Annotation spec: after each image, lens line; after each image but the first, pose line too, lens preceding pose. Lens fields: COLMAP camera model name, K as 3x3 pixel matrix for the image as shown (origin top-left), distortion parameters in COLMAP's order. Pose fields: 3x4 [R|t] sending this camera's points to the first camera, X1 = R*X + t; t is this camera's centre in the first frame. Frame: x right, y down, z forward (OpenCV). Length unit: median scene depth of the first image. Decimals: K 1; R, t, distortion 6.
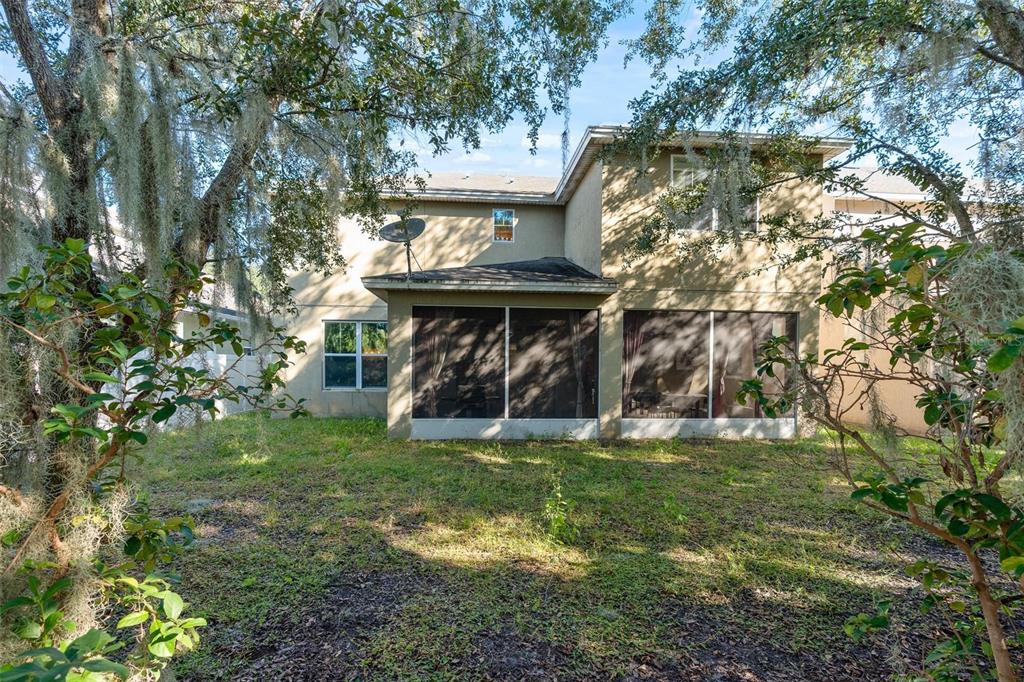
lens RADIAL K [[460.5, 0, 466.1], [0, 460.5, 371.8], [0, 0, 1]] dist [-0.011137, 0.003580]
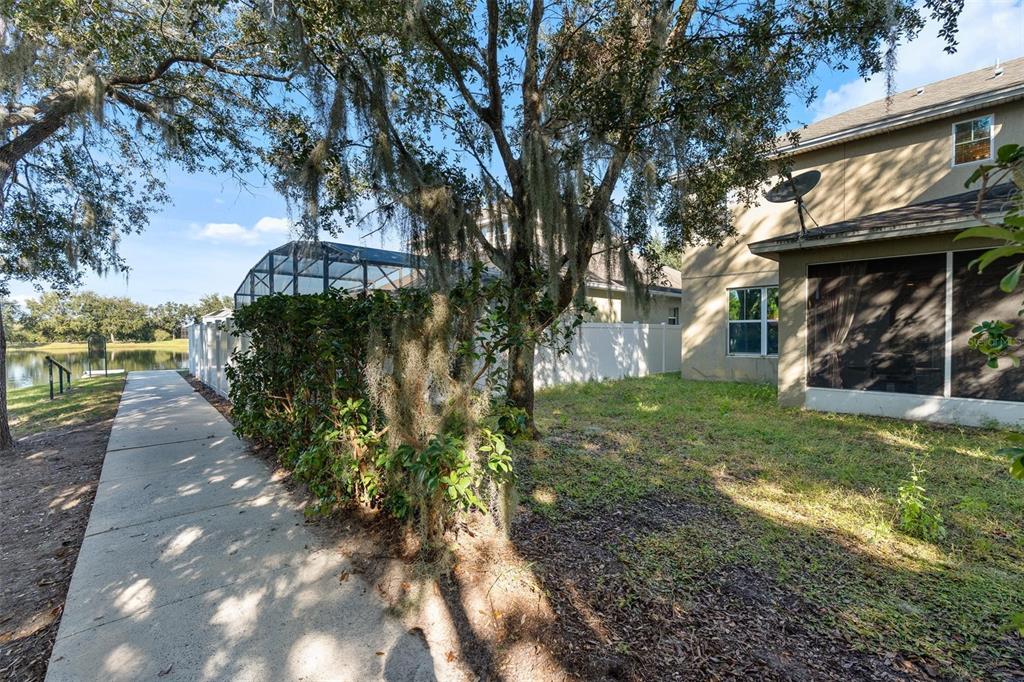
lens RADIAL K [[460.5, 0, 515.7], [0, 460.5, 342.6], [0, 0, 1]] dist [-0.011137, 0.003580]
pose [[0.637395, 0.004636, -0.770523, 0.217892], [-0.008468, 0.999964, -0.000988, 0.018393], [0.770491, 0.007154, 0.637411, -0.044684]]
